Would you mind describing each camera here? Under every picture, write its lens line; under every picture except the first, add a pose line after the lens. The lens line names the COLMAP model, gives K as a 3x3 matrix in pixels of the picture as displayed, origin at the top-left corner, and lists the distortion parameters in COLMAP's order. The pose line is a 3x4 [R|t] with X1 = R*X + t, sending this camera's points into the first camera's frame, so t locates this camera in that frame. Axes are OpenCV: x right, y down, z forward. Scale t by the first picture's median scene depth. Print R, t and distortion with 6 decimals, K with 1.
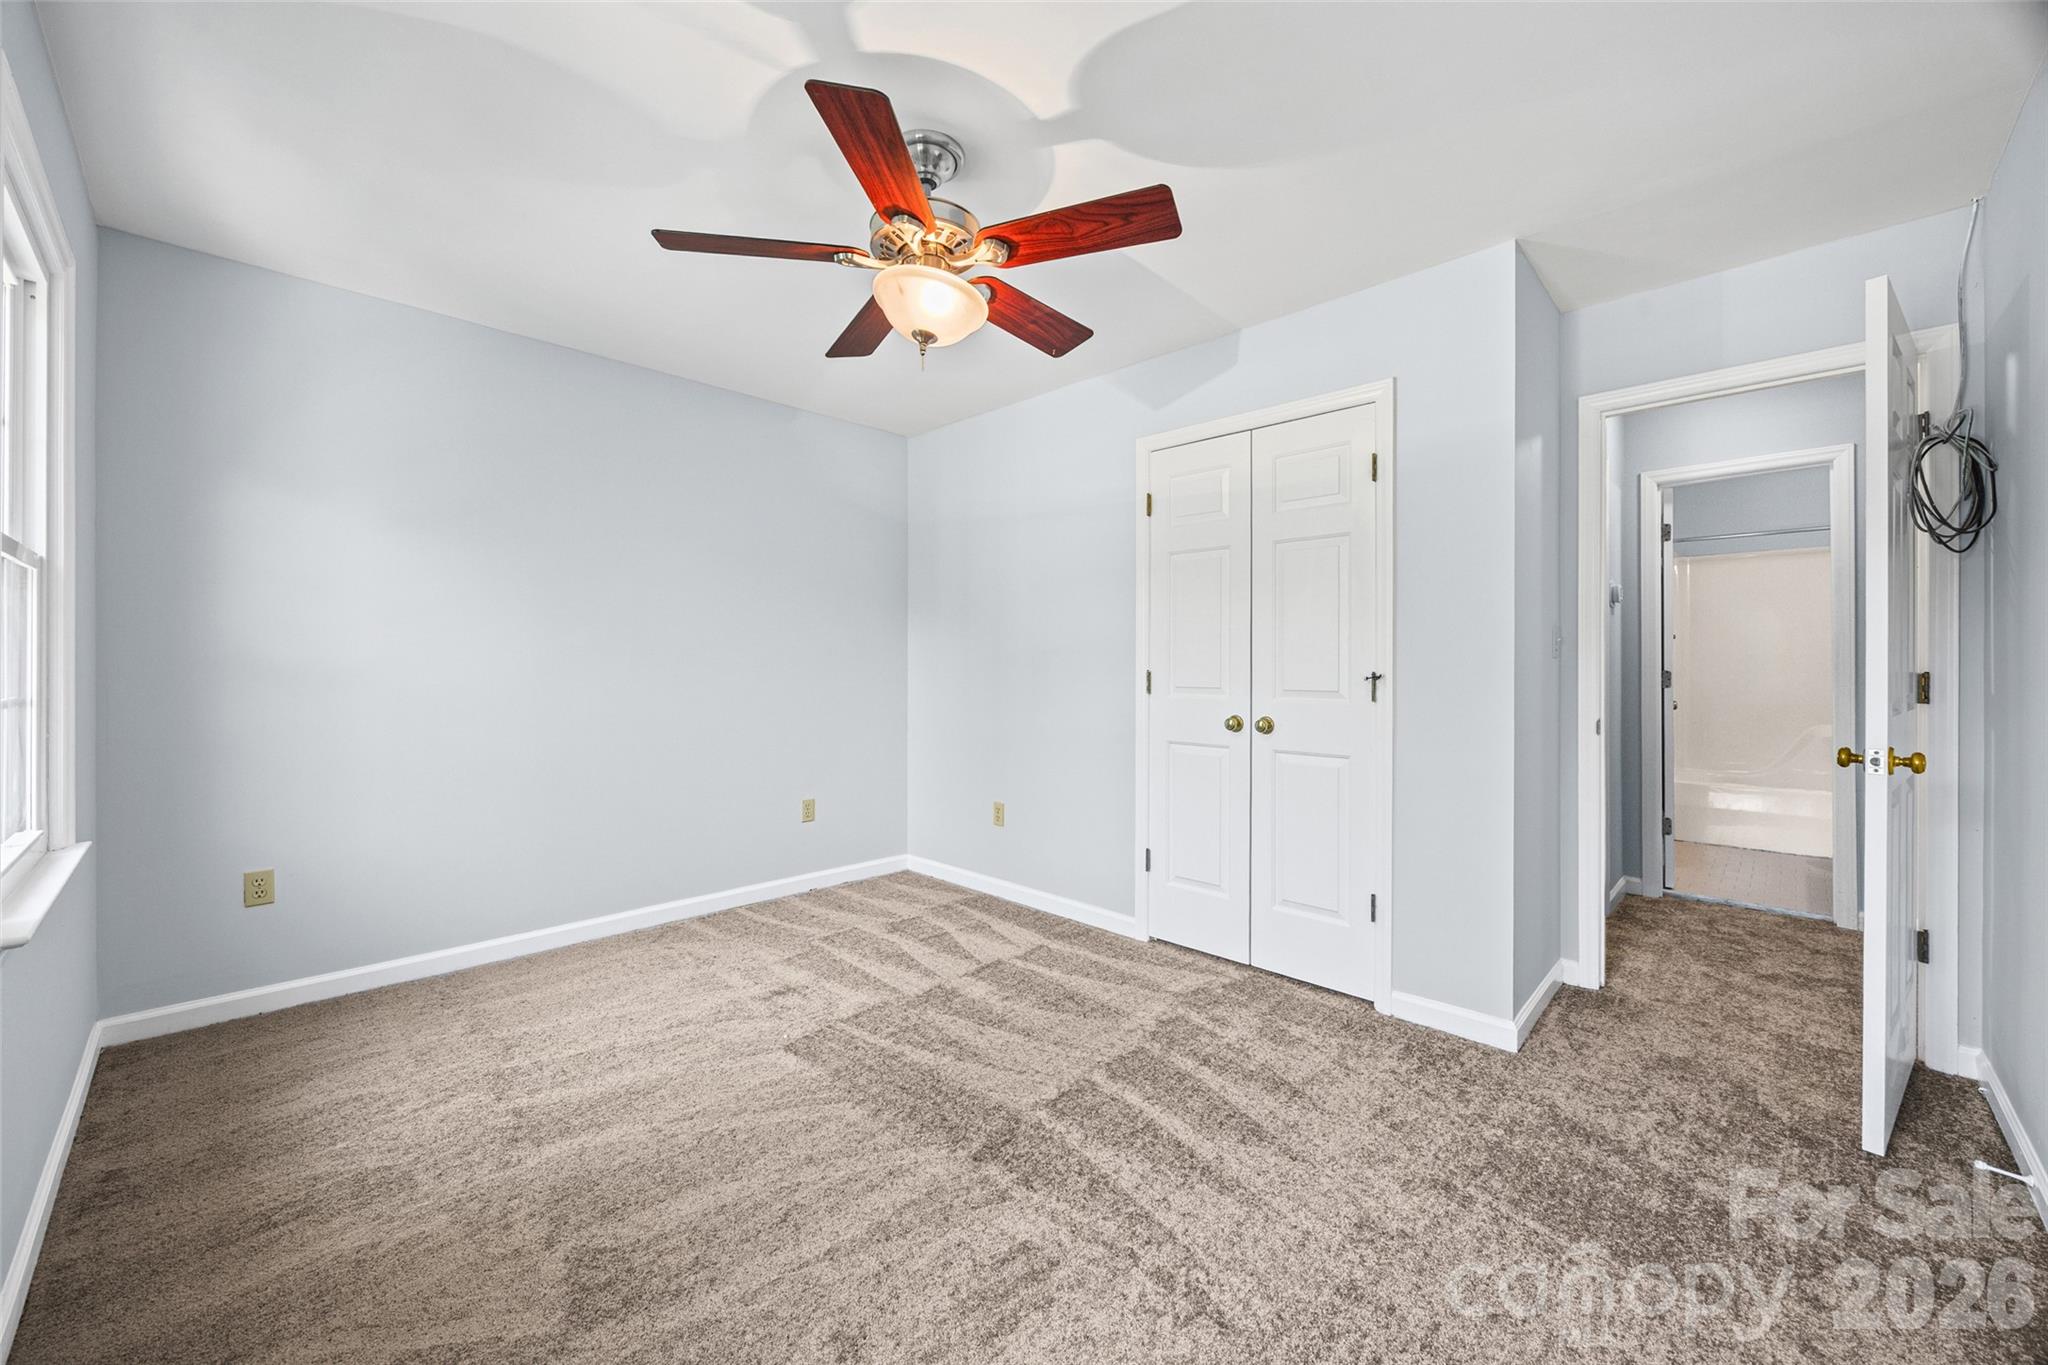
lens RADIAL K [[787.6, 0, 1026.2], [0, 787.6, 677.2], [0, 0, 1]] dist [0.030236, 0.000021]
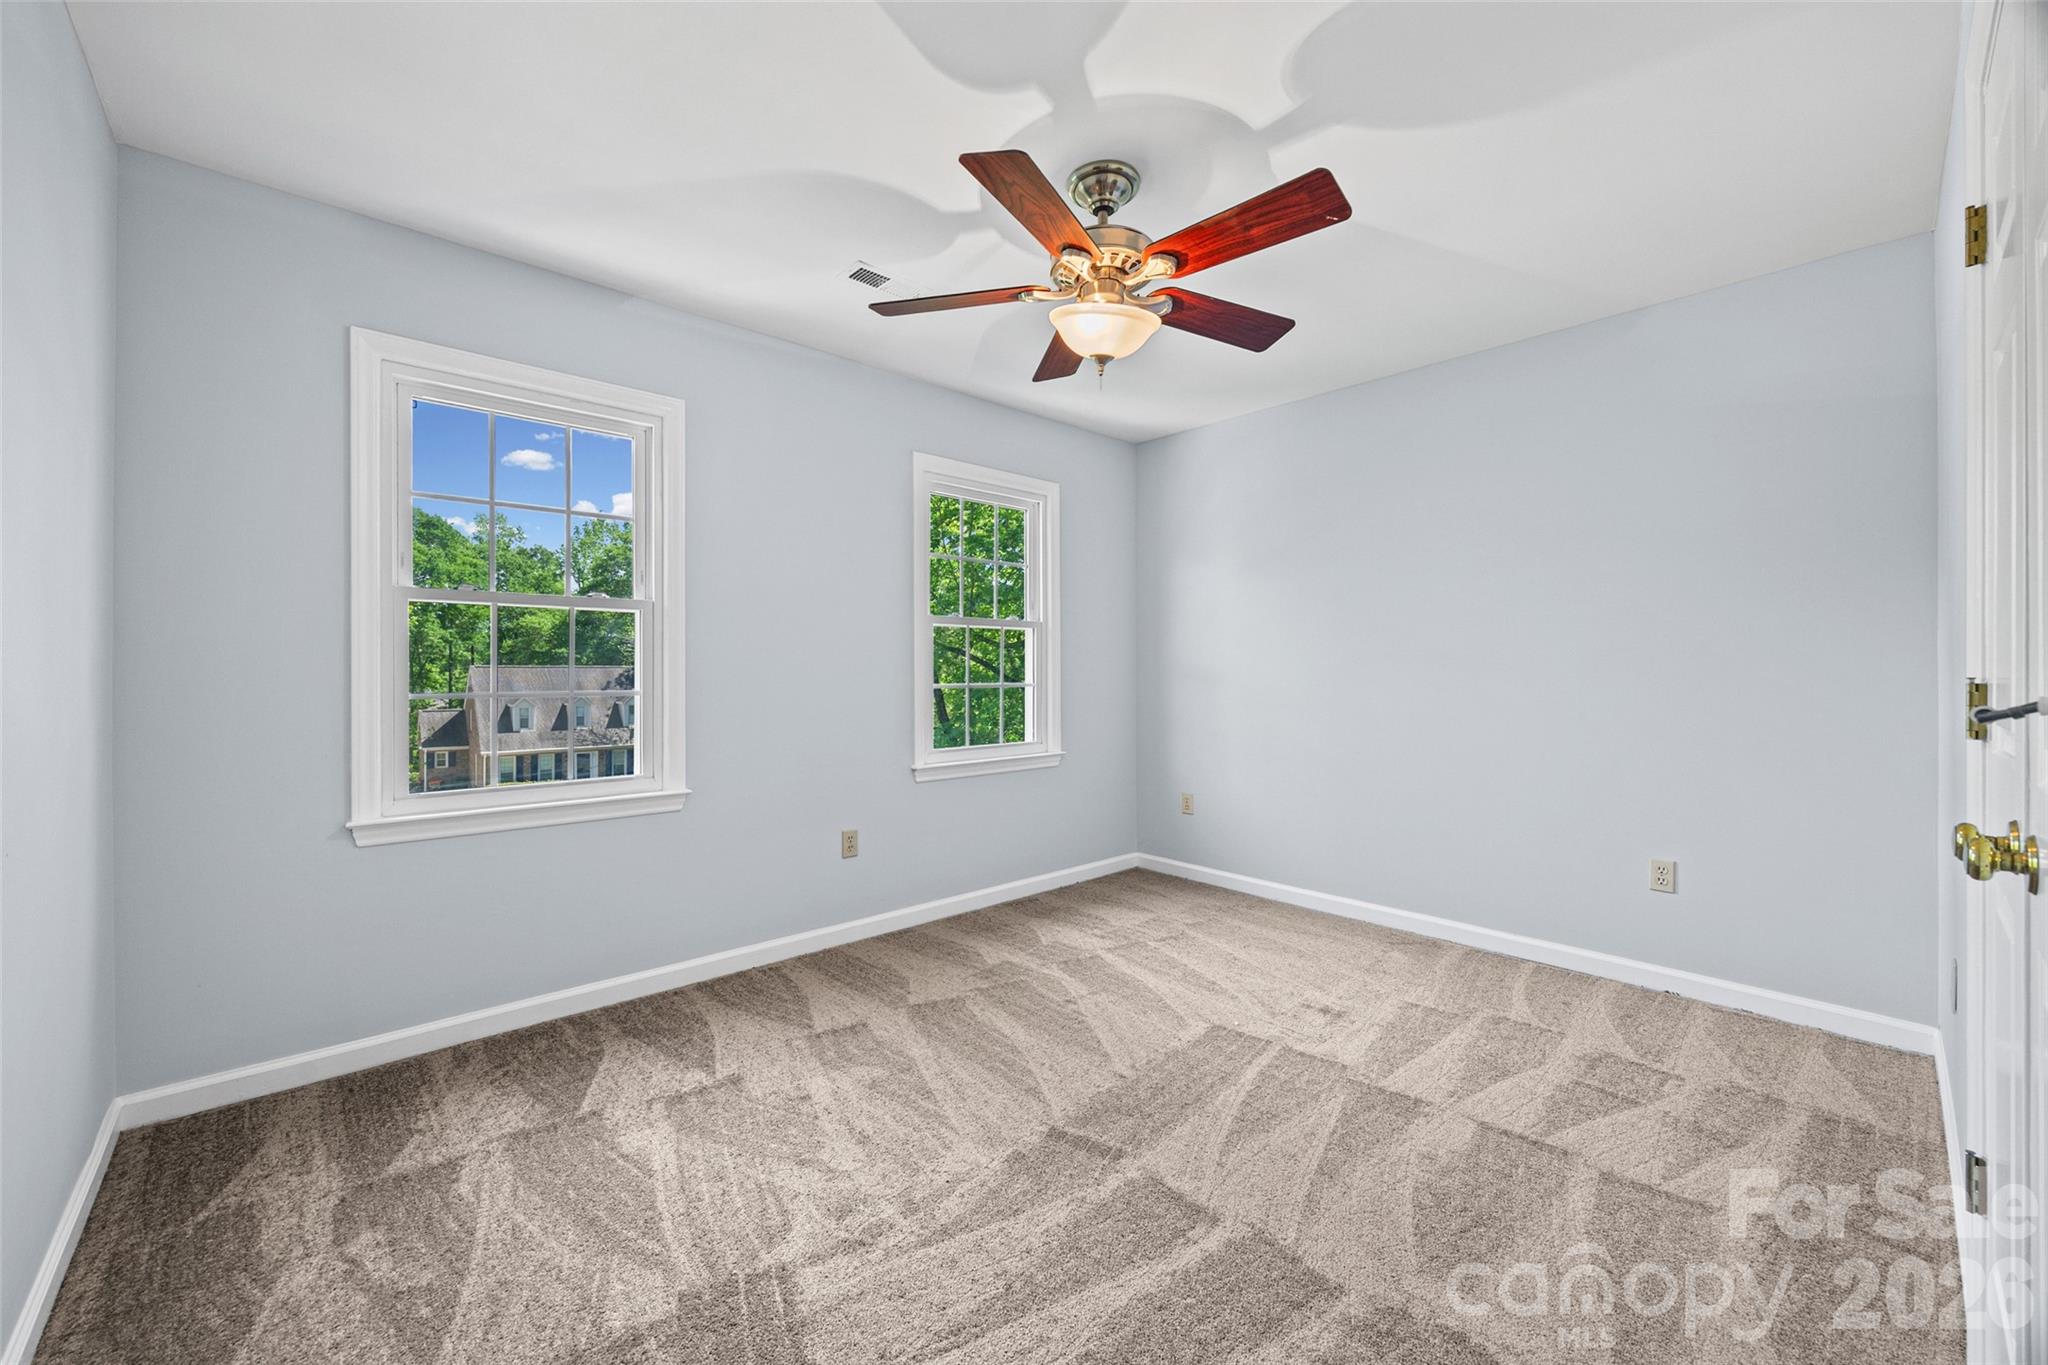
lens RADIAL K [[787.6, 0, 1025.8], [0, 787.6, 678.4], [0, 0, 1]] dist [0.030236, 0.000021]
pose [[-0.061437, -0.001910, -0.998109, 0.644923], [0.000397, 0.999998, -0.001938, -0.010047], [0.998111, -0.000515, -0.061436, 0.642764]]
